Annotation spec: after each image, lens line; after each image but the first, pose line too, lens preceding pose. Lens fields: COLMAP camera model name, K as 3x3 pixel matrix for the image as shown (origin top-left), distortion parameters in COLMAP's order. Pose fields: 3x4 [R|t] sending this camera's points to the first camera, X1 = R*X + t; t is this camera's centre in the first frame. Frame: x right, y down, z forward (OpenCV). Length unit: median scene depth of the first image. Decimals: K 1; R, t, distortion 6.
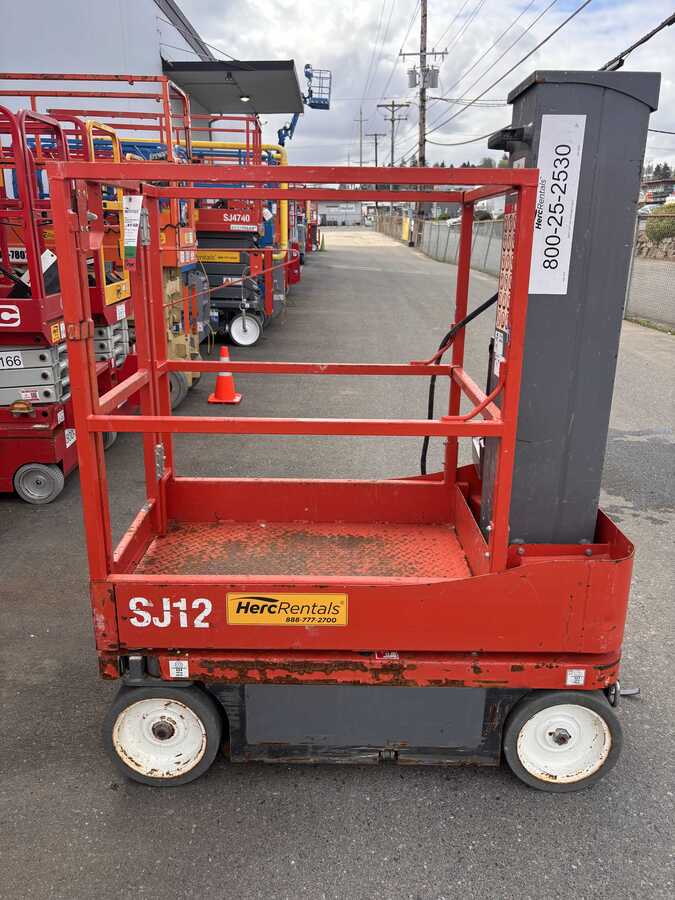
lens RADIAL K [[670.9, 0, 327.2], [0, 670.9, 443.6], [0, 0, 1]] dist [0.005402, -0.003516]
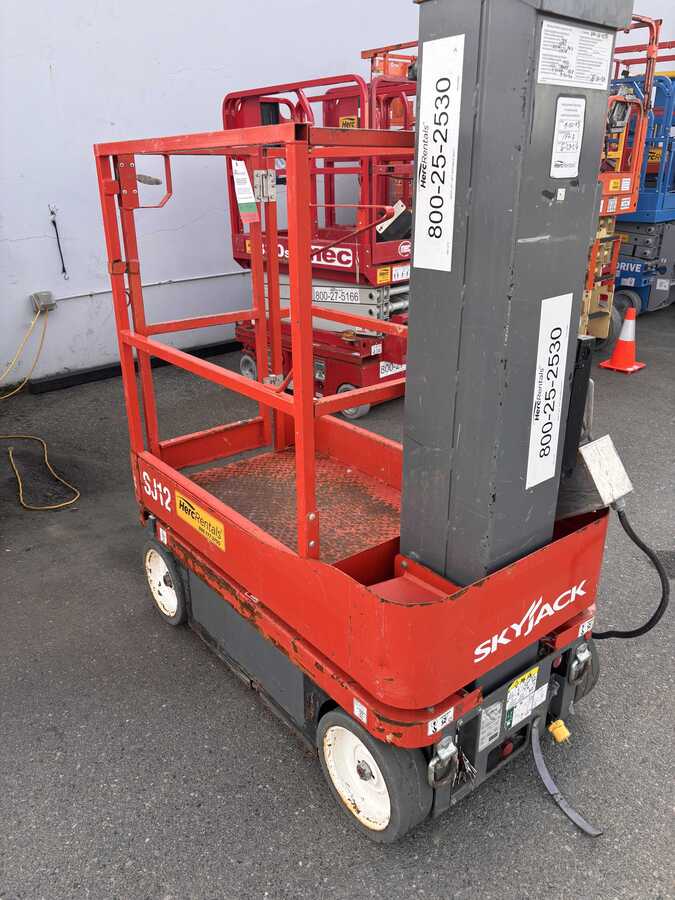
lens RADIAL K [[670.9, 0, 327.2], [0, 670.9, 443.6], [0, 0, 1]] dist [0.005402, -0.003516]
pose [[0.620655, 0.266917, -0.737254, 0.916076], [-0.208606, 0.962597, 0.172887, -0.134429], [0.755825, 0.046493, 0.653121, 0.385554]]
